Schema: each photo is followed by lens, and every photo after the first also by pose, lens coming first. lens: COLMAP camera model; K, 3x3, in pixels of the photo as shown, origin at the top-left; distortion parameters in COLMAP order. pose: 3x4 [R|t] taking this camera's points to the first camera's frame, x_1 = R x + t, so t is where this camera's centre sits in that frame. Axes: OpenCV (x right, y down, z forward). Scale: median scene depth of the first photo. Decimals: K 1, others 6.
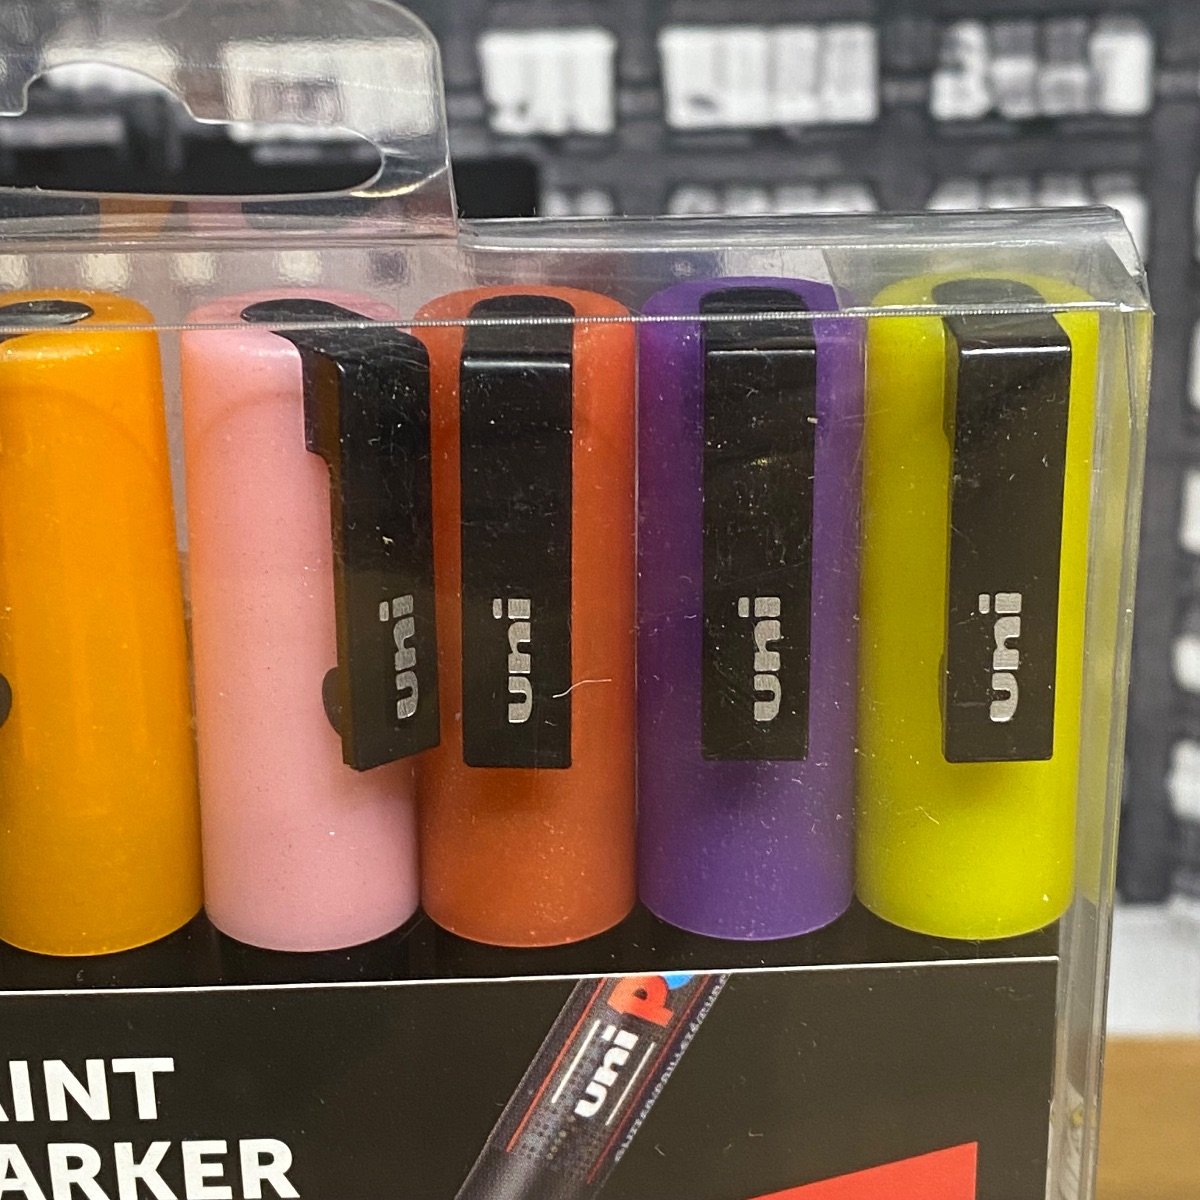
lens RADIAL K [[2468.9, 0, 576.9], [0, 2468.9, 571.2], [0, 0, 1]] dist [0.113471, 0.000000]
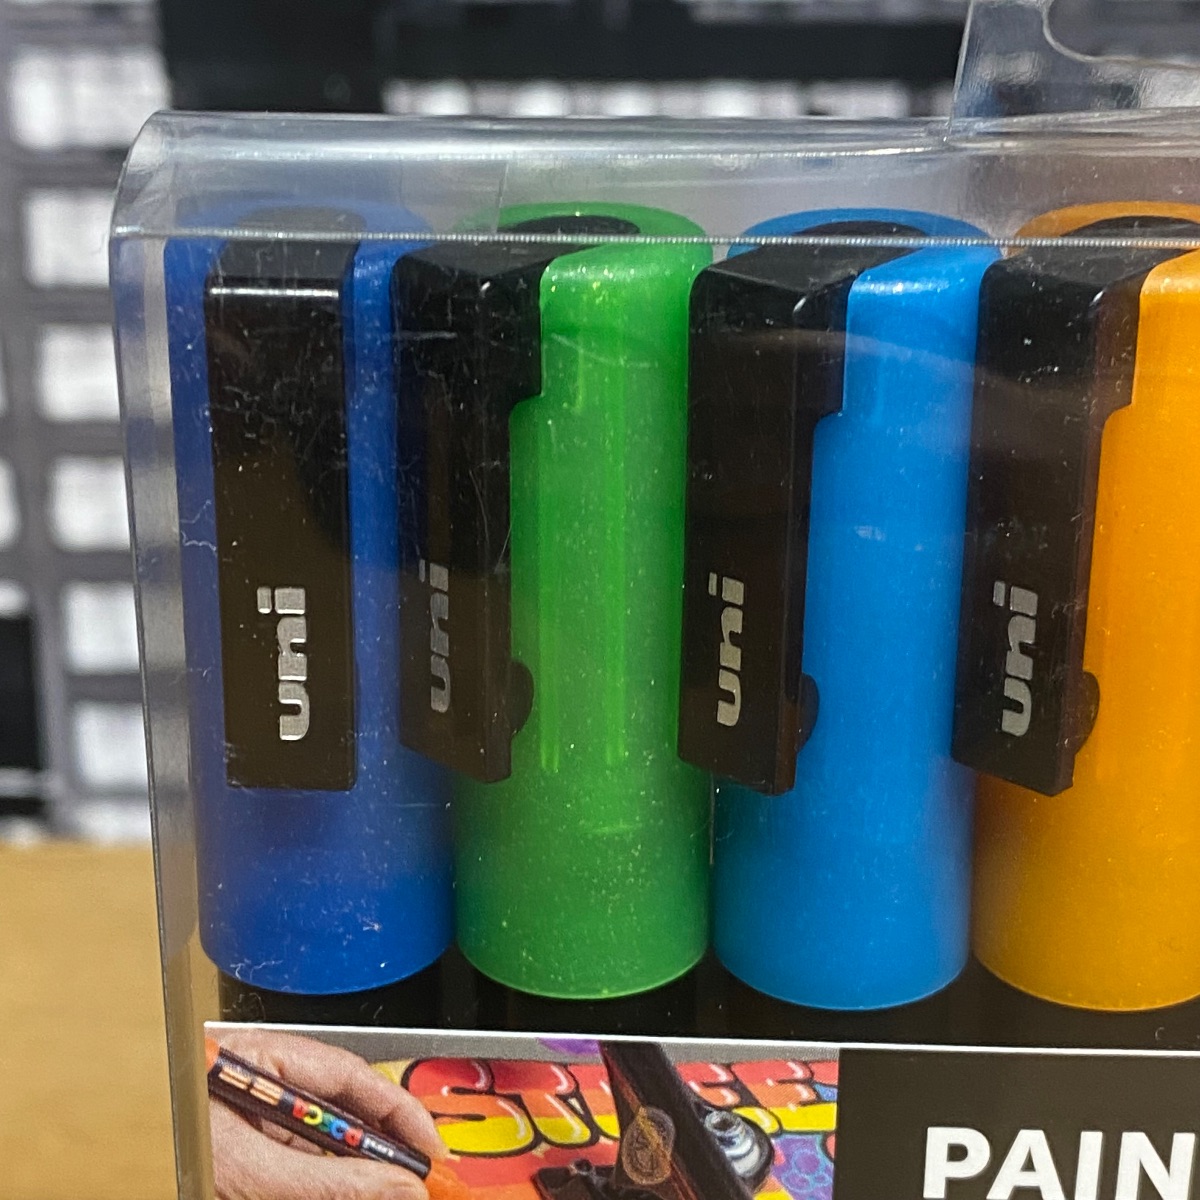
lens RADIAL K [[2466.7, 0, 583.5], [0, 2466.7, 633.8], [0, 0, 1]] dist [0.126046, 0.000000]
pose [[0.999594, 0.026183, 0.011240, -0.404746], [-0.026613, 0.998845, 0.040017, 0.001644], [-0.010180, -0.040300, 0.999136, 0.176021]]
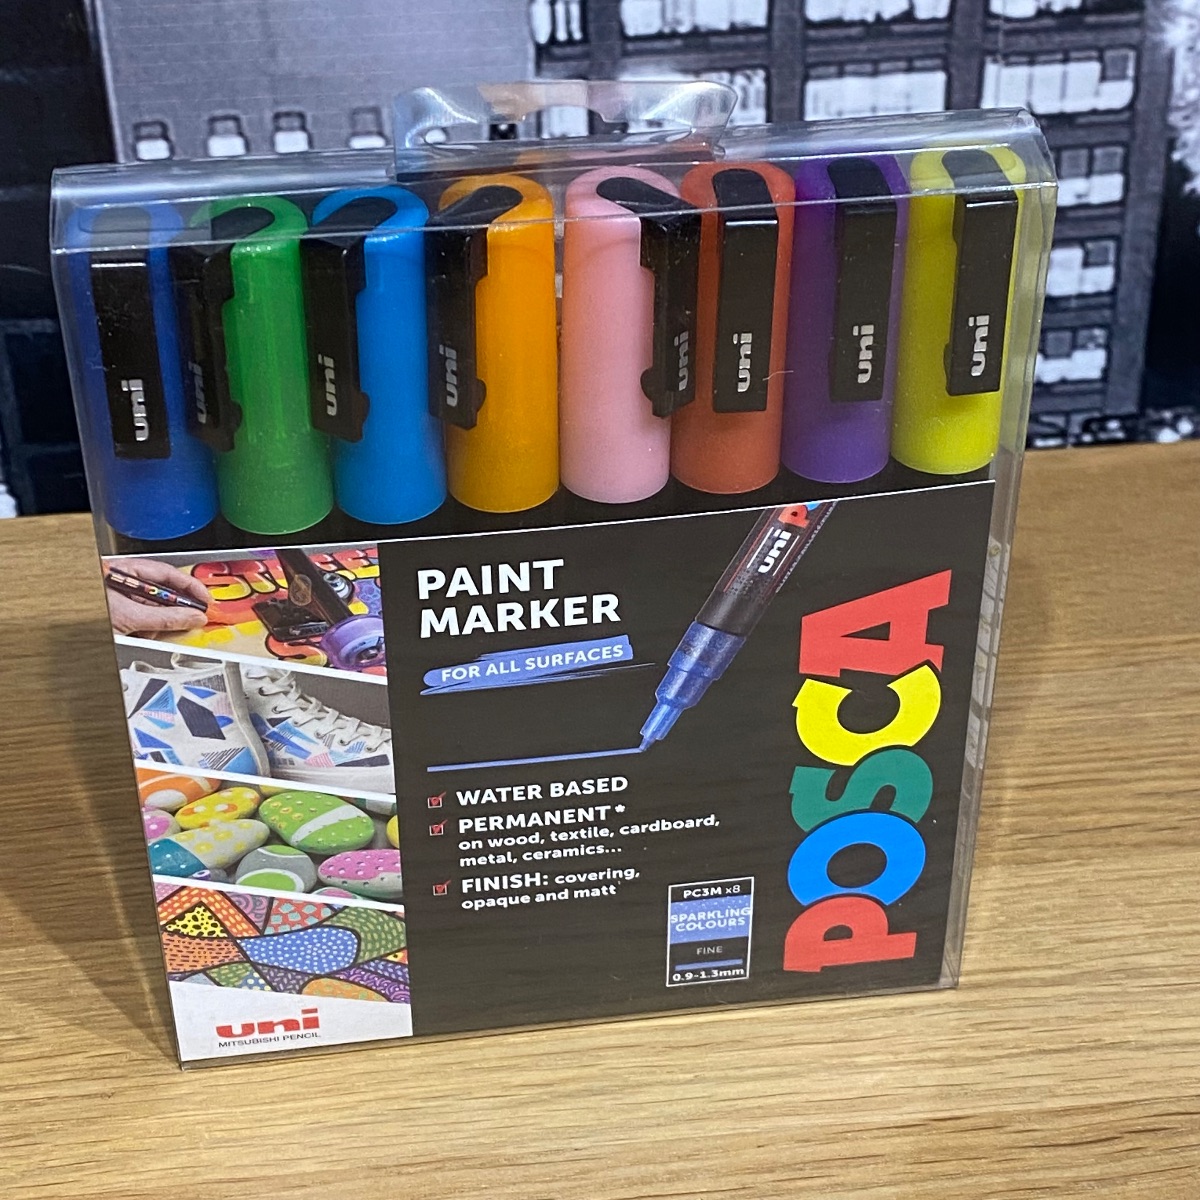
lens RADIAL K [[2471.0, 0, 602.3], [0, 2471.0, 585.7], [0, 0, 1]] dist [0.150485, 0.000000]
pose [[0.989135, -0.072633, 0.127817, -0.383228], [0.035977, 0.962586, 0.268579, -0.313167], [-0.142543, -0.261062, 0.954740, -0.897092]]
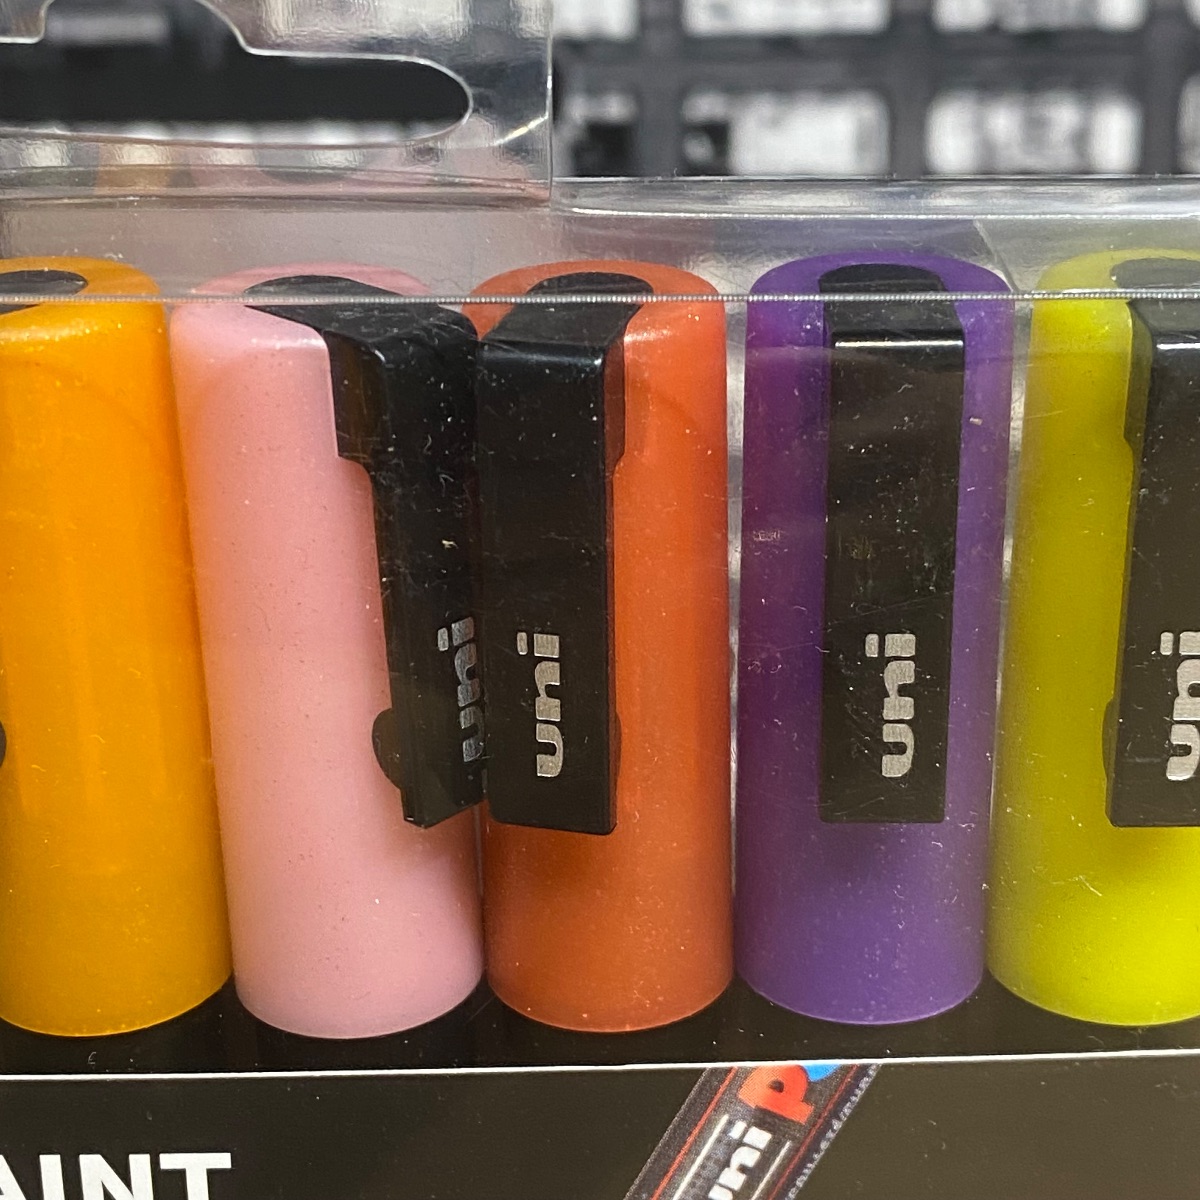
lens RADIAL K [[2466.7, 0, 603.1], [0, 2466.7, 619.7], [0, 0, 1]] dist [0.126046, 0.000000]
pose [[0.999771, 0.013352, 0.016715, -0.050167], [-0.013756, 0.999610, 0.024306, -0.011075], [-0.016384, -0.024530, 0.999565, 0.142198]]
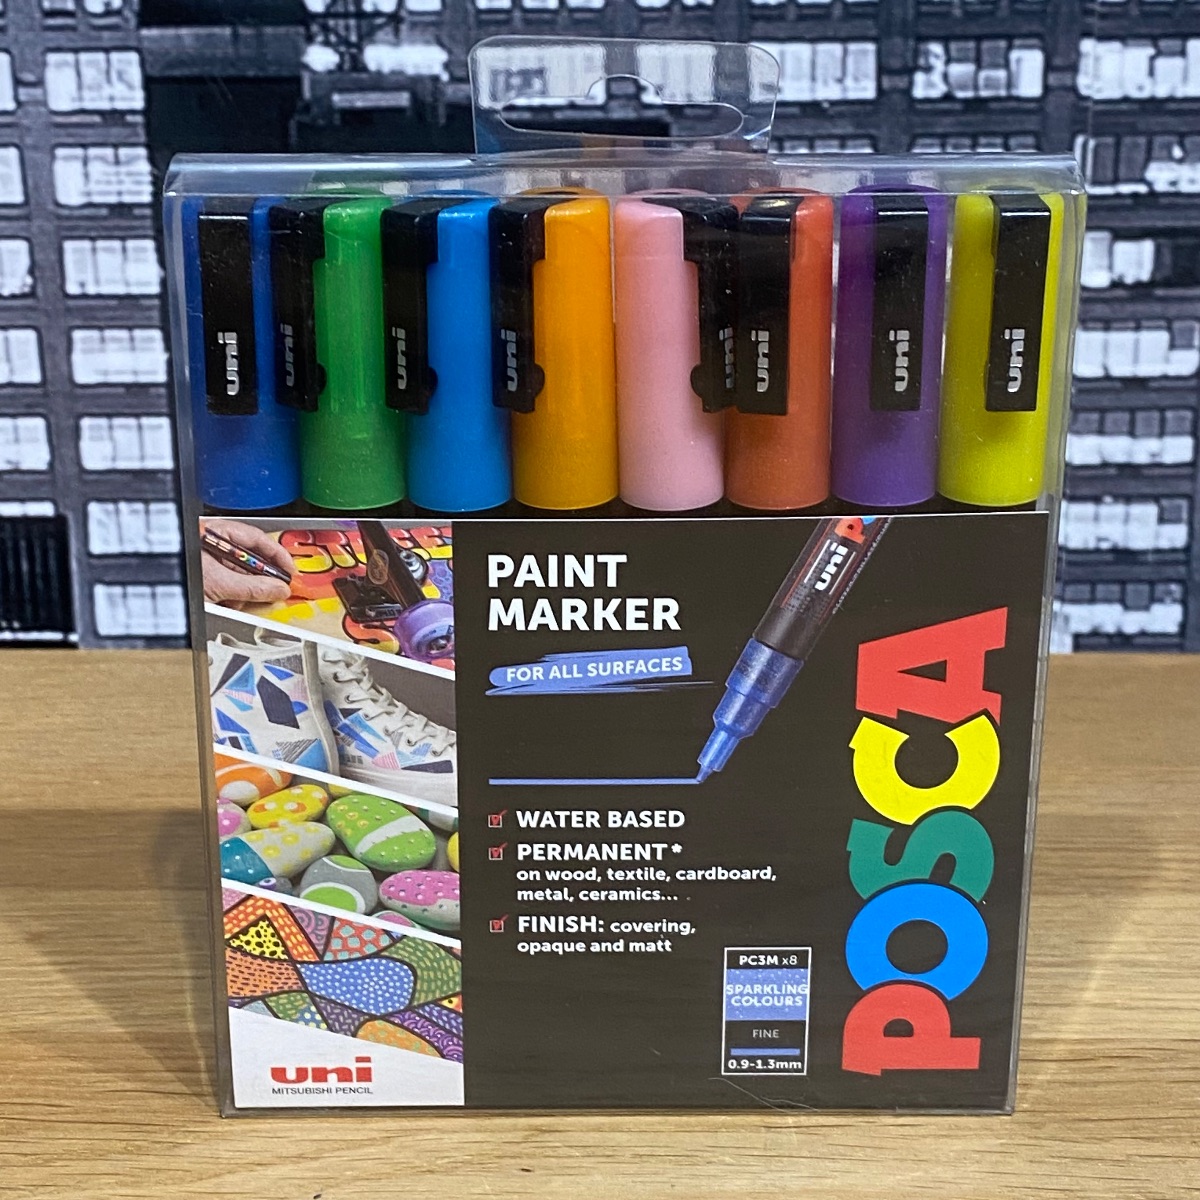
lens RADIAL K [[2471.0, 0, 570.0], [0, 2471.0, 637.7], [0, 0, 1]] dist [0.150485, 0.000000]
pose [[0.999650, 0.014529, 0.022089, -0.252983], [-0.014518, 0.999894, -0.000688, 0.265389], [-0.022097, 0.000367, 0.999756, -1.079447]]
